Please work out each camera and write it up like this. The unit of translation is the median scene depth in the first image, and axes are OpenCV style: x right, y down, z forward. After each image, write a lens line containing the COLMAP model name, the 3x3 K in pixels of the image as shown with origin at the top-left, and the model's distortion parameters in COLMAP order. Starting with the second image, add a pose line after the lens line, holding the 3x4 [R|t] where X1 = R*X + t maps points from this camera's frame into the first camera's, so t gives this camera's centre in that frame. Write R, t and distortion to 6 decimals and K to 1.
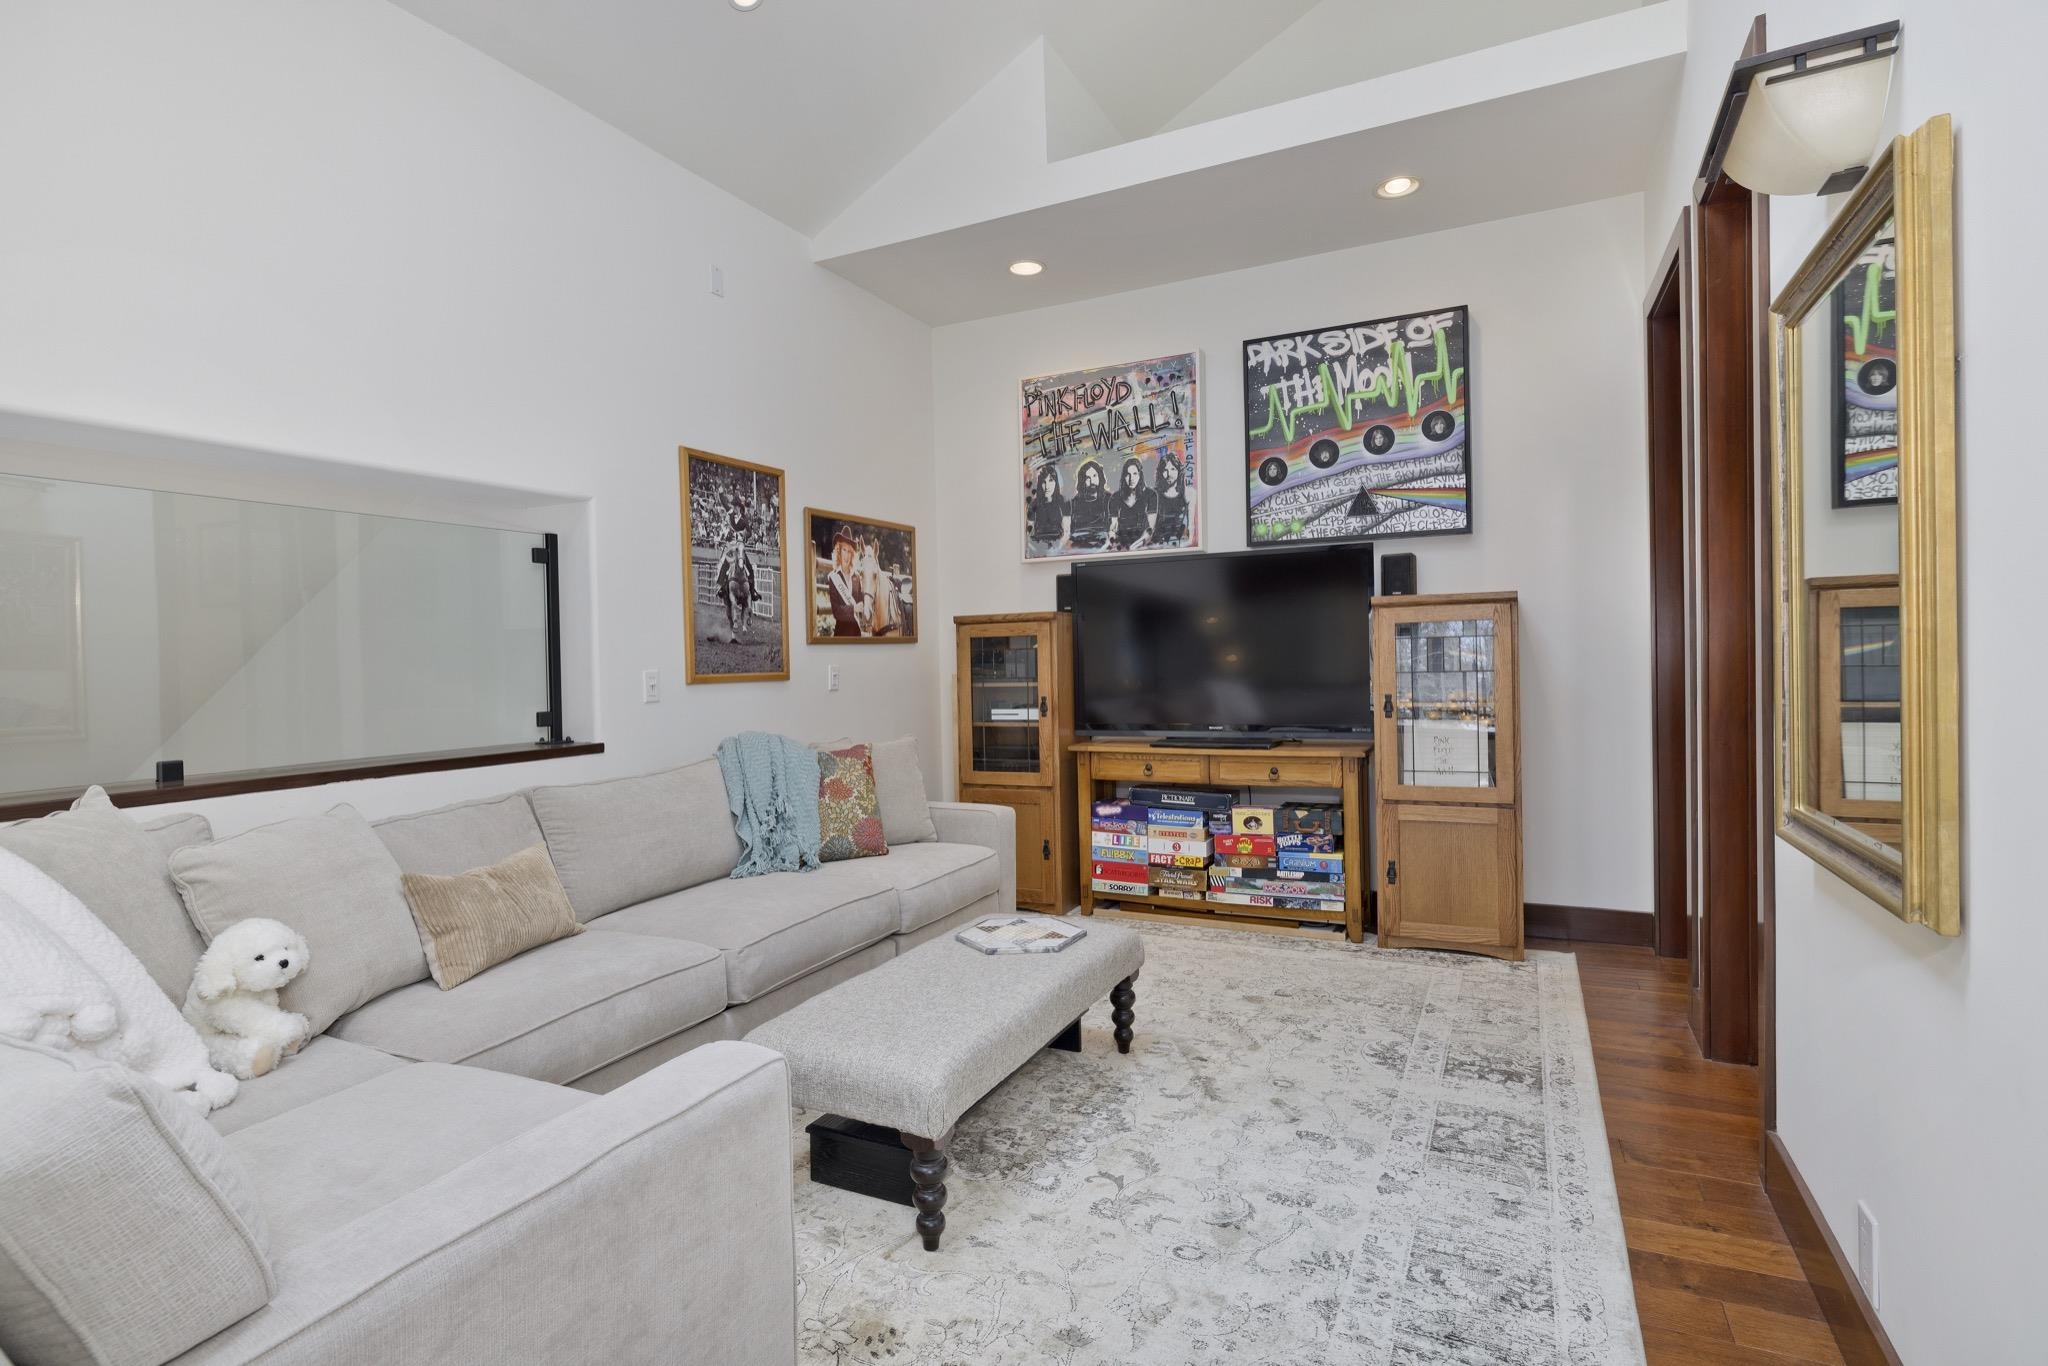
lens RADIAL K [[1048.0, 0, 1007.2], [0, 1048.0, 675.8], [0, 0, 1]] dist [-0.002300, 0.001361]
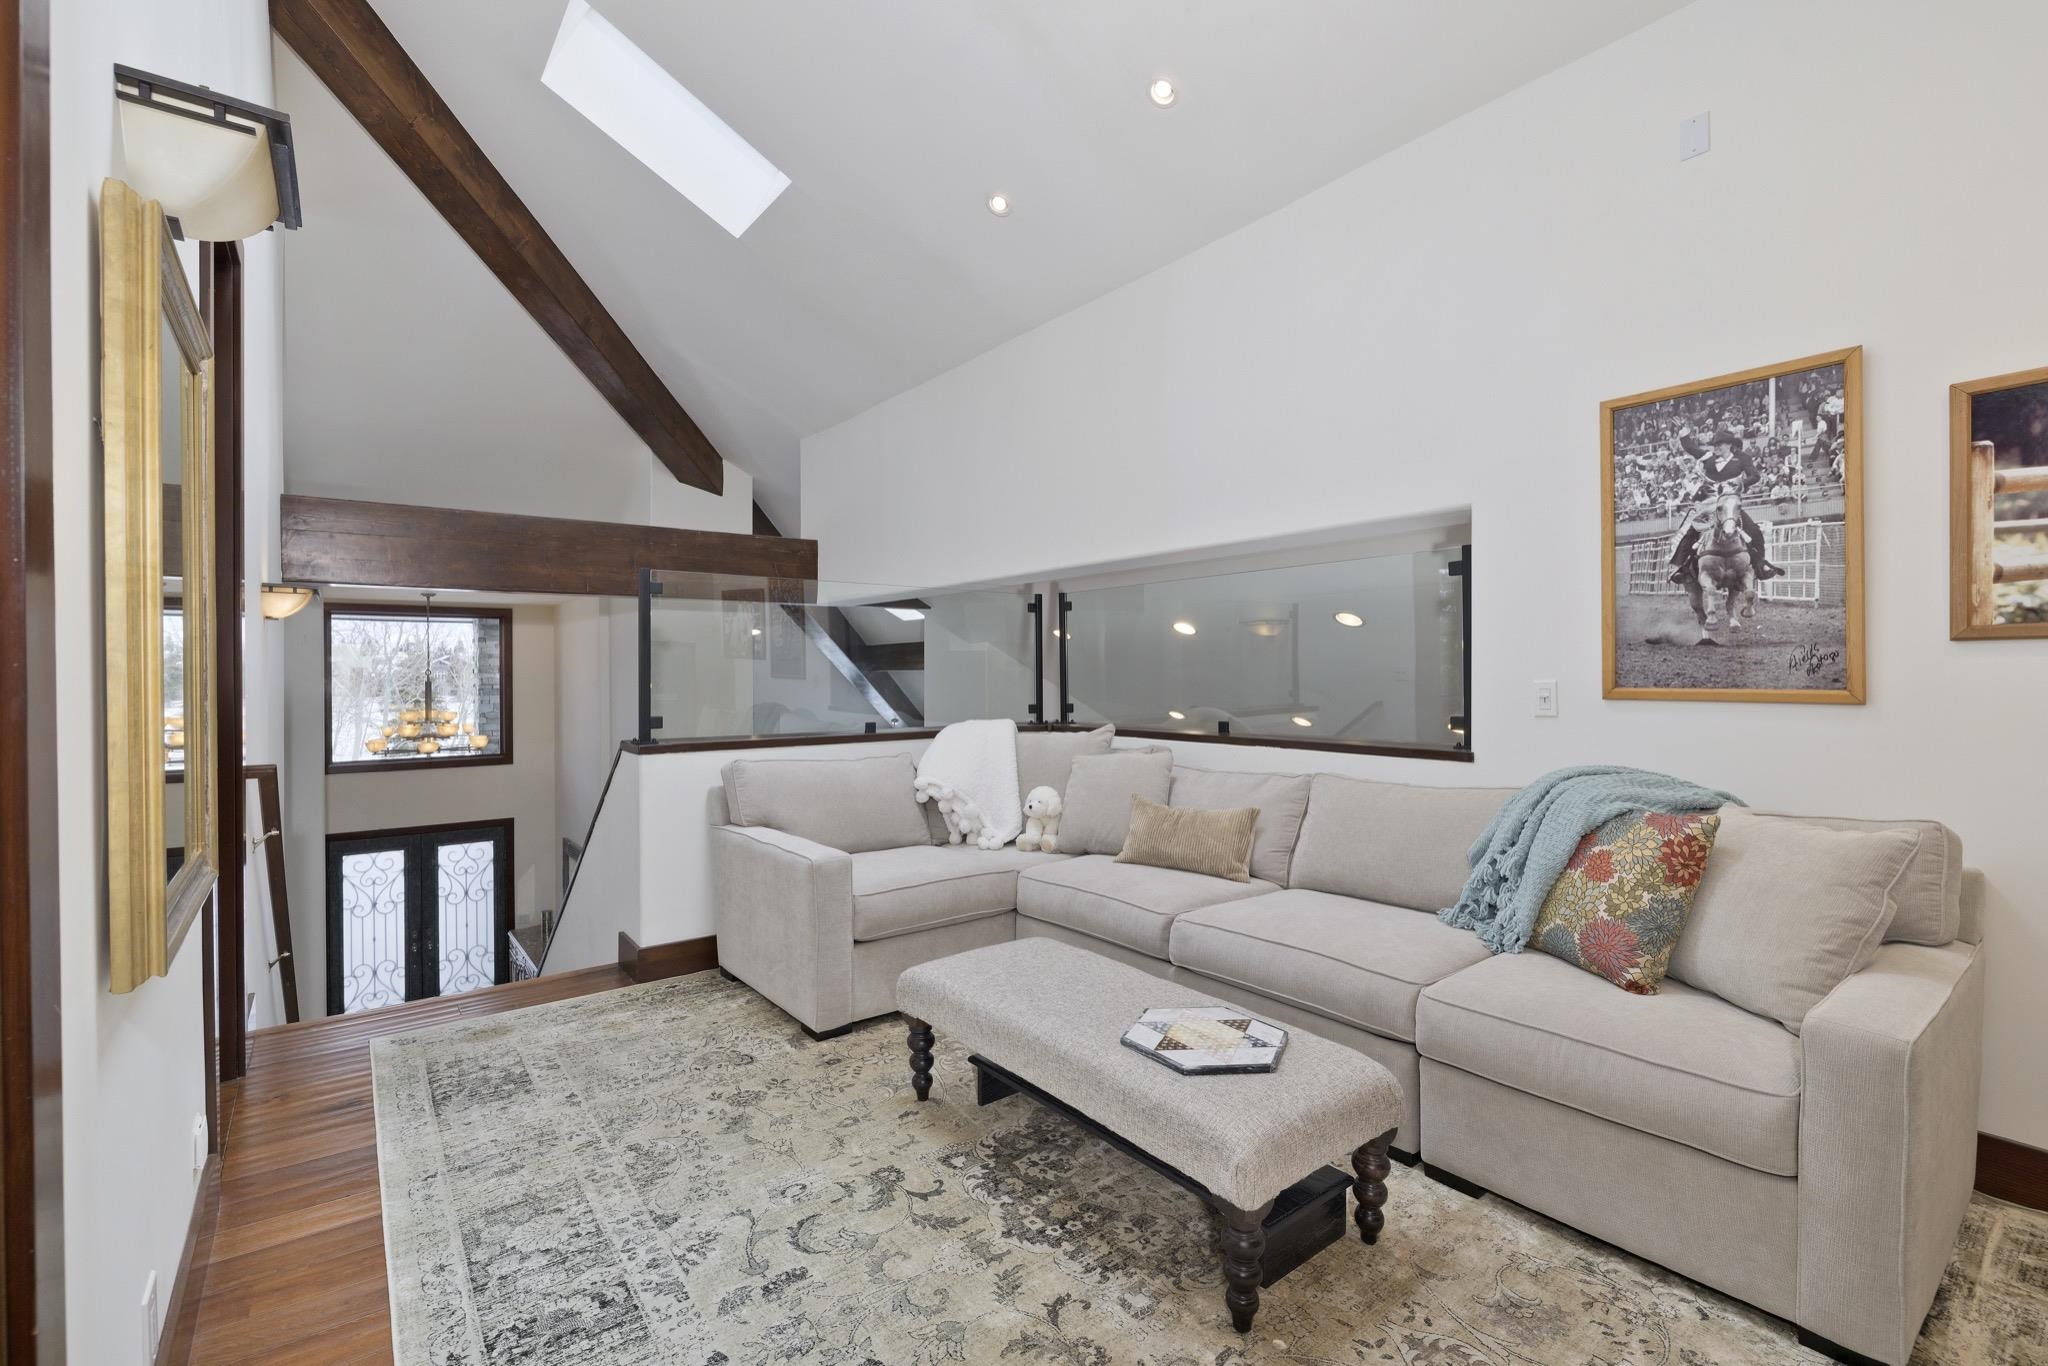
lens RADIAL K [[927.6, 0, 1015.4], [0, 927.6, 676.1], [0, 0, 1]] dist [-0.004267, -0.000018]
pose [[-0.463935, 0.029078, -0.885392, 0.501657], [0.001134, 0.999480, 0.032230, -0.031031], [0.885868, 0.013949, -0.463727, 0.883220]]
